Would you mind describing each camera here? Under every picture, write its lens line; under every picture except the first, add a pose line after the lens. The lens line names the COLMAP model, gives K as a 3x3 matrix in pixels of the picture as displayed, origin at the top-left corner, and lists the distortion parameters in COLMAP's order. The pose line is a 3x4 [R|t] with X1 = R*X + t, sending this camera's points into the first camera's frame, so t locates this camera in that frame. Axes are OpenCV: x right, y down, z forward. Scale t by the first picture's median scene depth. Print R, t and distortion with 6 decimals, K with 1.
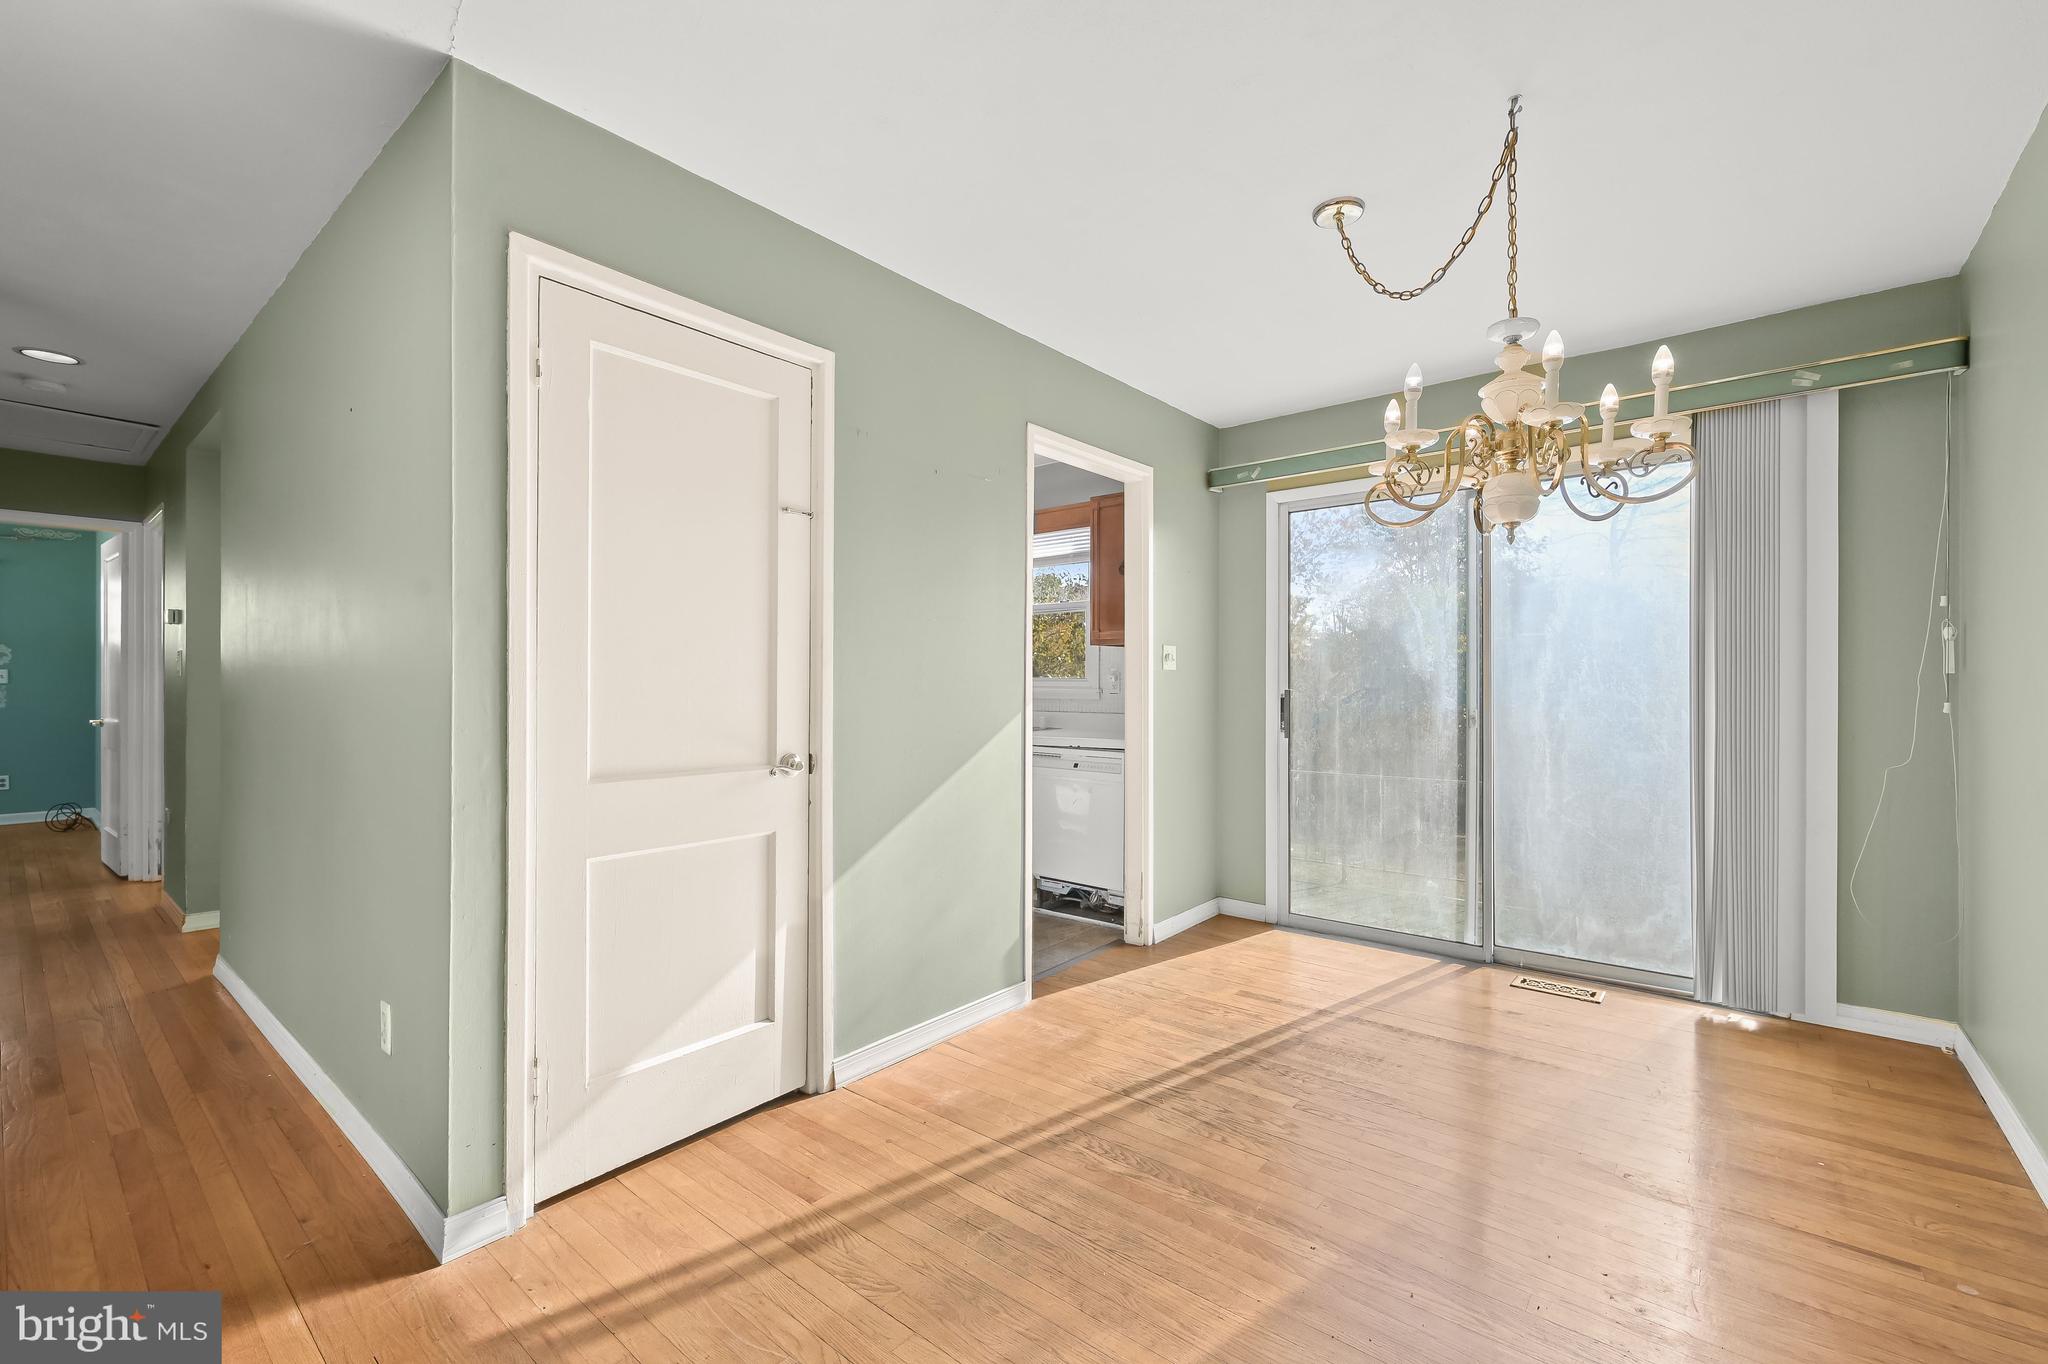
lens RADIAL K [[863.5, 0, 1029.2], [0, 863.5, 684.3], [0, 0, 1]] dist [-0.000499, -0.000108]
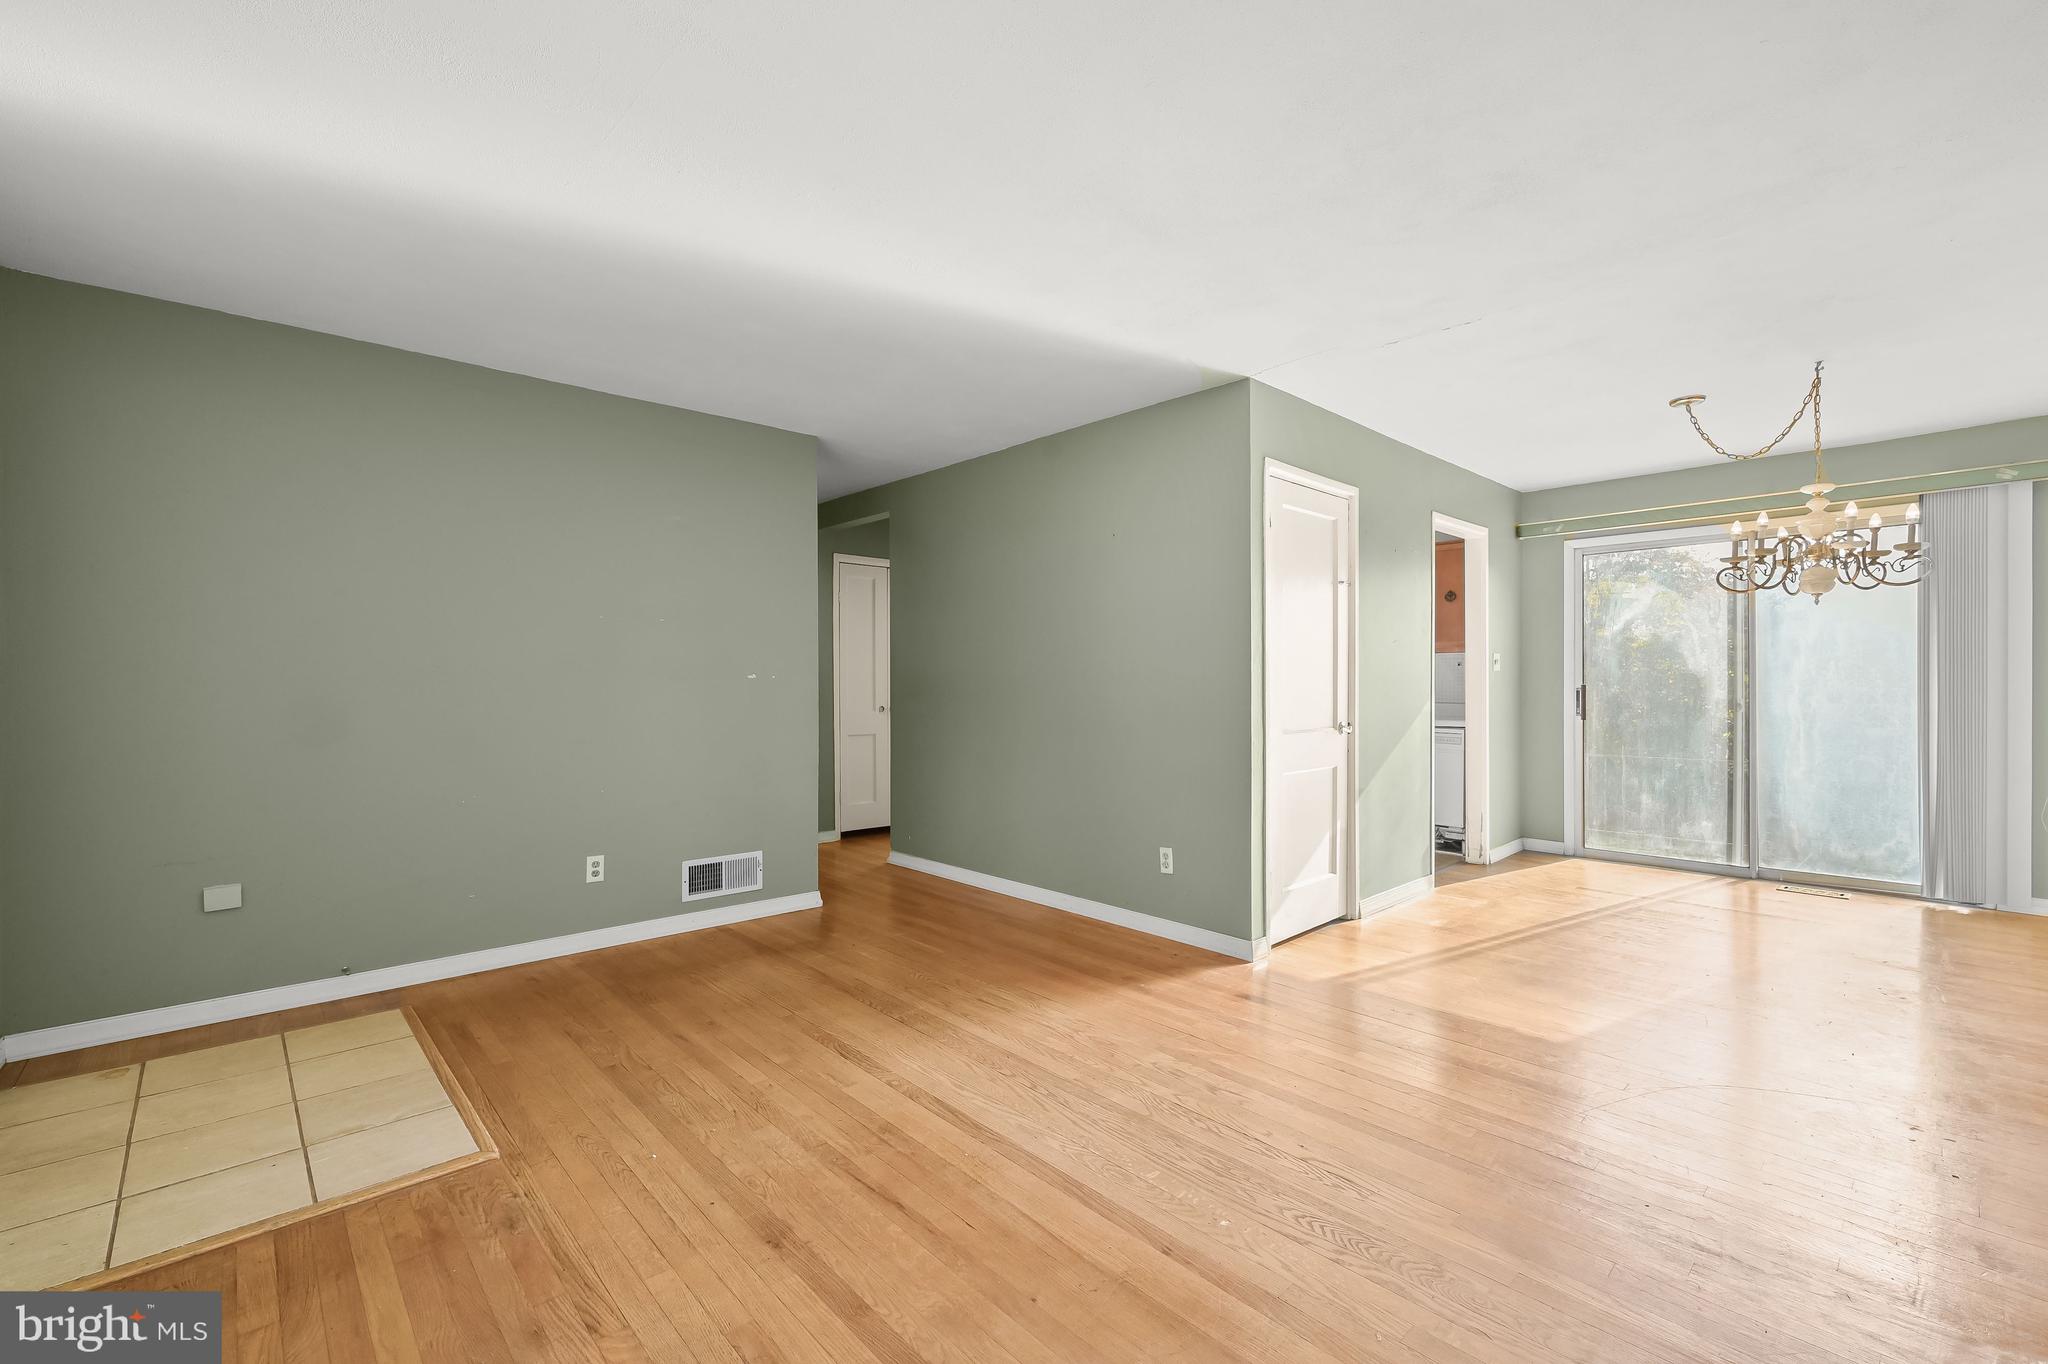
lens RADIAL K [[861.6, 0, 1029.2], [0, 861.6, 680.0], [0, 0, 1]] dist [-0.001437, 0.000302]
pose [[0.991592, -0.001841, -0.129391, -0.561367], [0.001932, 0.999998, 0.000576, -0.005251], [0.129390, -0.000821, 0.991594, -0.667094]]
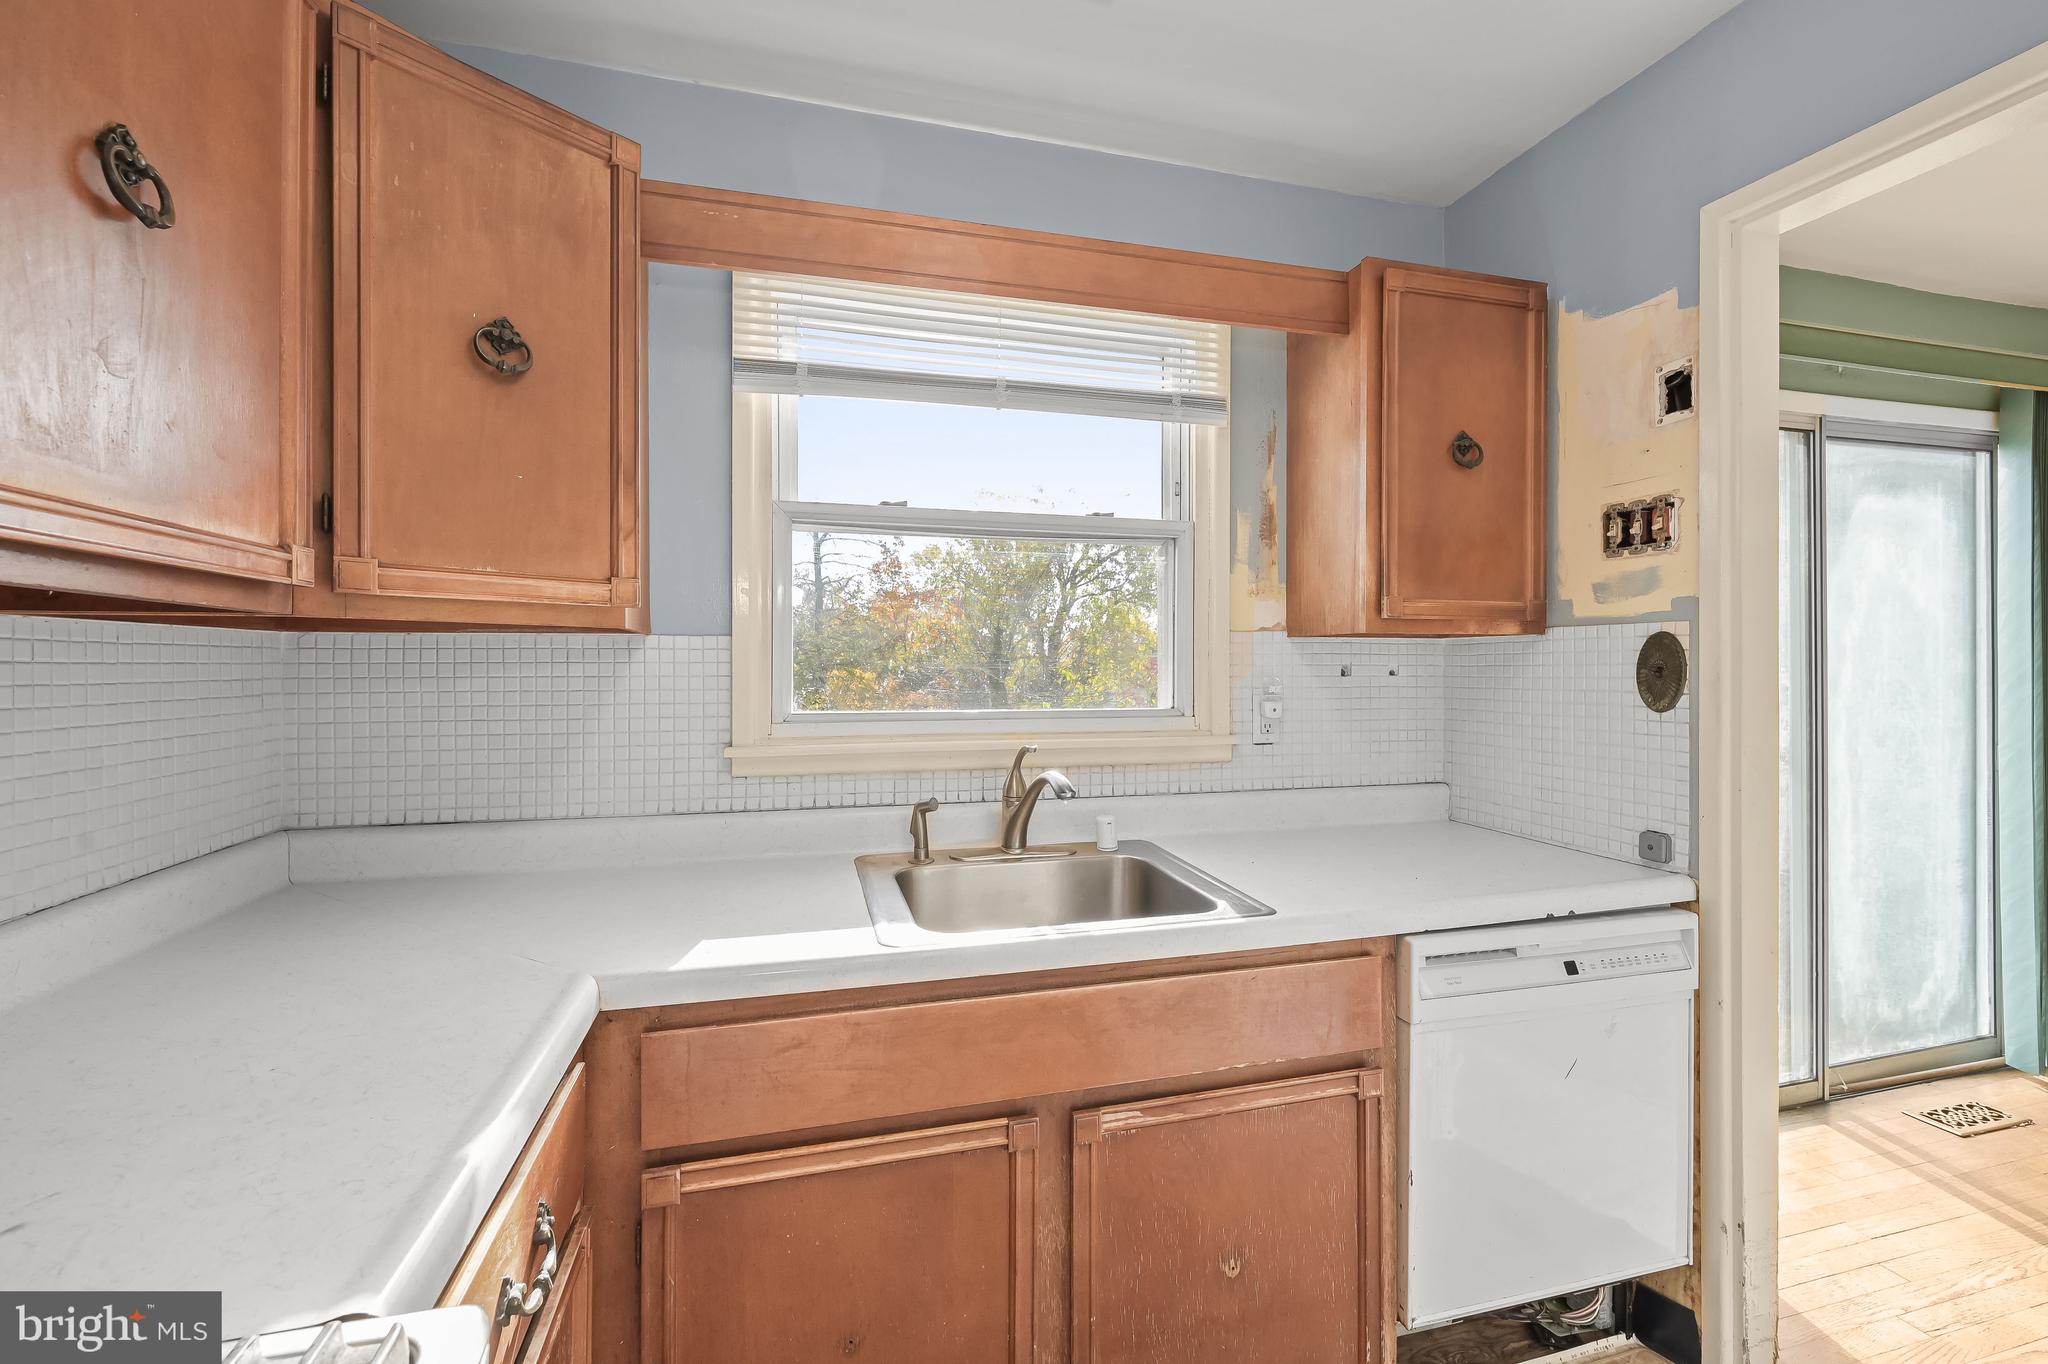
lens RADIAL K [[863.5, 0, 1029.2], [0, 863.5, 684.3], [0, 0, 1]] dist [-0.000499, -0.000108]
pose [[0.576107, -0.017489, 0.817187, -0.526000], [0.001059, 0.999786, 0.020650, -0.046211], [-0.817374, -0.011032, 0.576002, 1.387378]]
